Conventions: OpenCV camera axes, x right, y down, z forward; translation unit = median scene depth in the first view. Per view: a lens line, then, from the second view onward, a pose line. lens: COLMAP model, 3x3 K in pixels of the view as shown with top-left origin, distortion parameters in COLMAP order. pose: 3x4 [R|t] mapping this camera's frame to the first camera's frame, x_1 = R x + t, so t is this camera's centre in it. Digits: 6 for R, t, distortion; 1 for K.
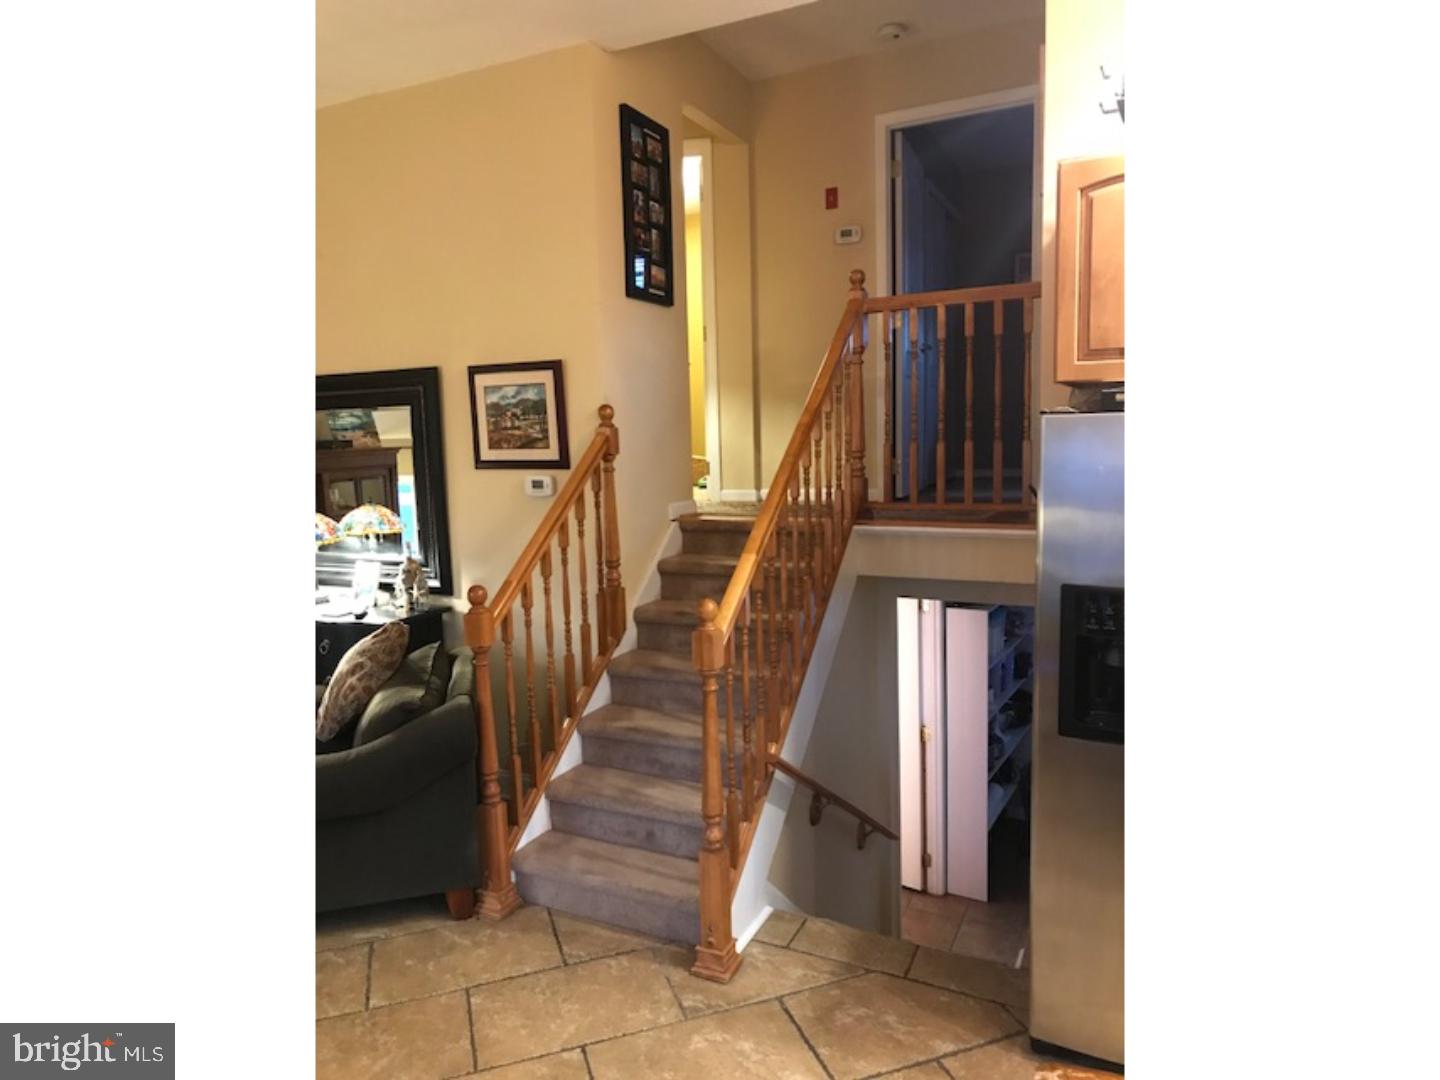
lens RADIAL K [[878.6, 0, 720.0], [0, 878.6, 540.0], [0, 0, 1]] dist [0.031331, 0.000307]
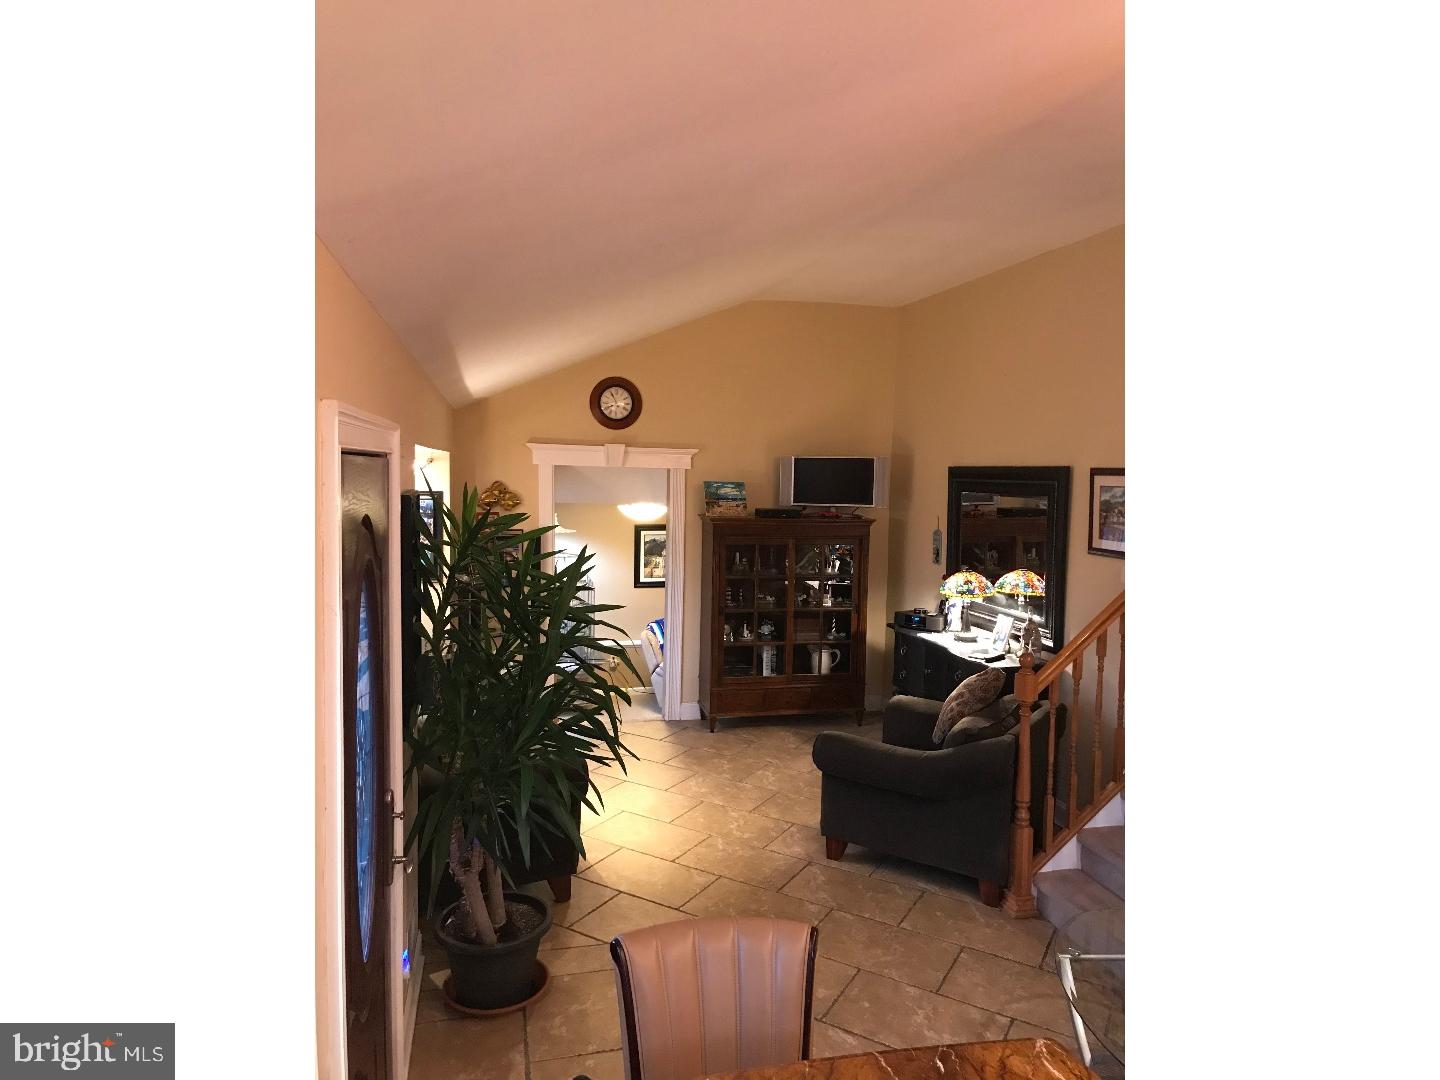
lens RADIAL K [[878.6, 0, 720.0], [0, 878.6, 540.0], [0, 0, 1]] dist [0.031331, 0.000307]
pose [[0.643488, 0.094852, -0.759557, 0.372254], [-0.121629, 0.992356, 0.020881, -0.078670], [0.755732, 0.078948, 0.650105, -0.175700]]
